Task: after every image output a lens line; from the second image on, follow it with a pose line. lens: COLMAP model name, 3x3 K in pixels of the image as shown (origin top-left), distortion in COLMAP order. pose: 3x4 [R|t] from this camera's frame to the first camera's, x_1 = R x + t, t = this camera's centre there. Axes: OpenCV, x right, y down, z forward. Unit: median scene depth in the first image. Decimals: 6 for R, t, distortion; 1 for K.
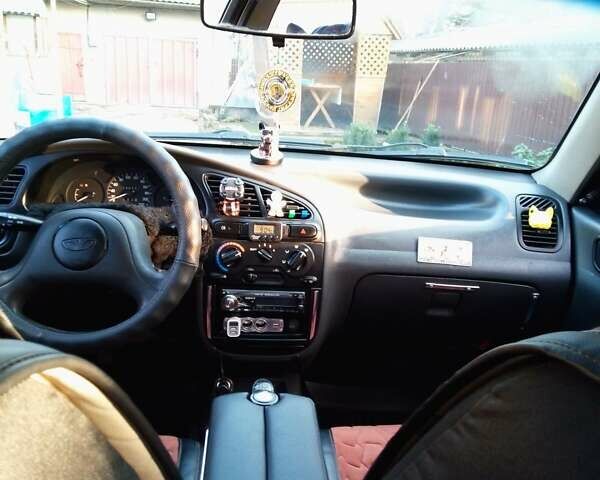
lens RADIAL K [[566.8, 0, 296.6], [0, 566.8, 241.0], [0, 0, 1]] dist [0.044375, 0.000000]
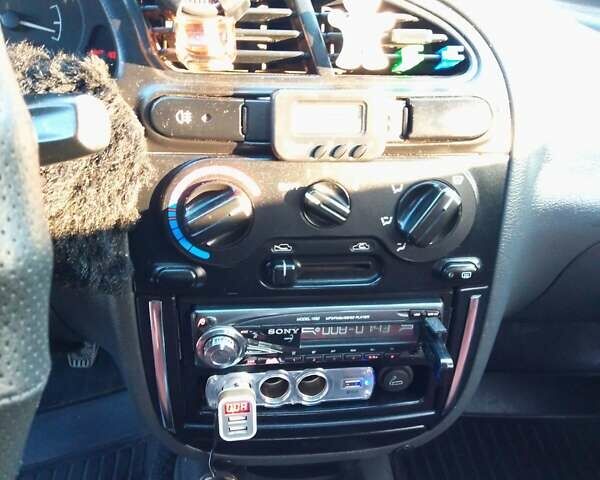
lens RADIAL K [[566.8, 0, 299.3], [0, 566.8, 238.3], [0, 0, 1]] dist [0.044375, 0.000000]
pose [[0.999130, -0.033750, 0.024494, -0.078219], [0.026491, 0.967303, 0.252238, -0.034156], [-0.032206, -0.251369, 0.967355, 0.691754]]
